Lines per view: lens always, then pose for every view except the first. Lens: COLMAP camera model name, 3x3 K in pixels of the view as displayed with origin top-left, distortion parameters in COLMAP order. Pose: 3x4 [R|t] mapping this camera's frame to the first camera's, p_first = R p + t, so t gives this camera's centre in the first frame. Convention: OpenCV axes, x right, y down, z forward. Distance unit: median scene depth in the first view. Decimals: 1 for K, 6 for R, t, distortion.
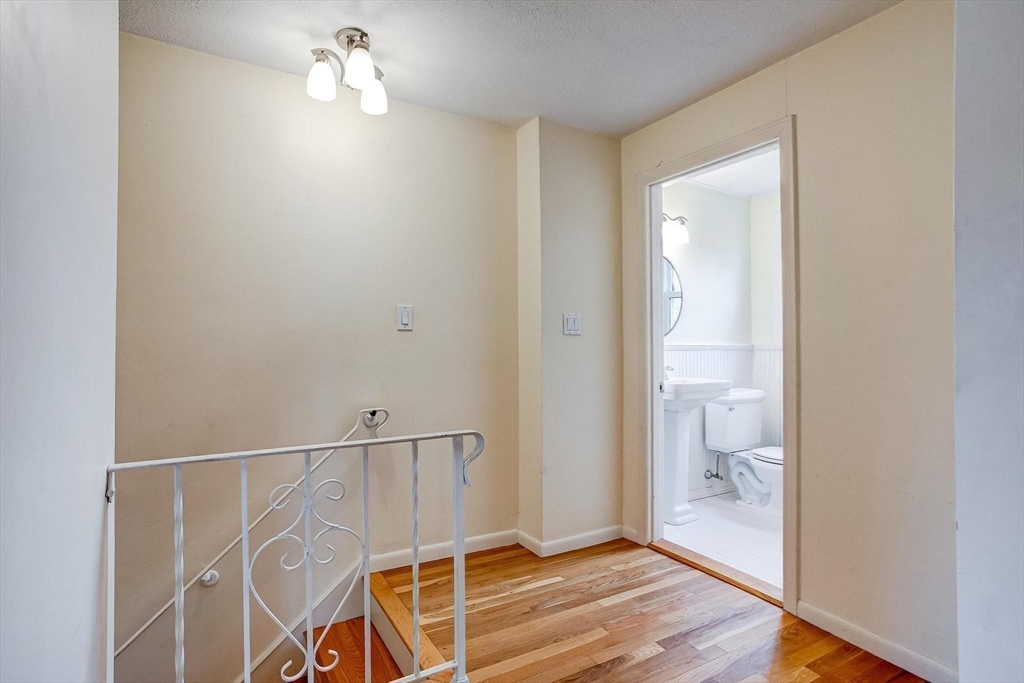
lens RADIAL K [[492.6, 0, 513.8], [0, 492.6, 336.9], [0, 0, 1]] dist [-0.013938, -0.000305]
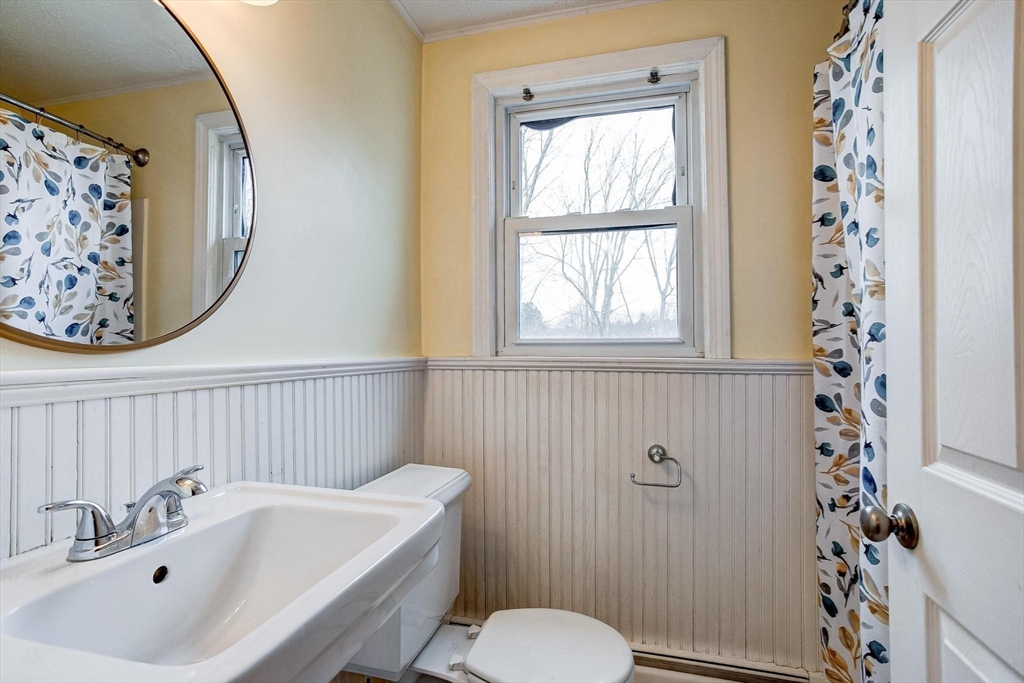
lens RADIAL K [[492.6, 0, 515.0], [0, 492.6, 344.1], [0, 0, 1]] dist [-0.013938, -0.000305]
pose [[0.719841, 0.003588, 0.694130, 0.235150], [0.001892, 0.999973, -0.007132, 0.006759], [-0.694136, 0.006447, 0.719815, 0.628640]]
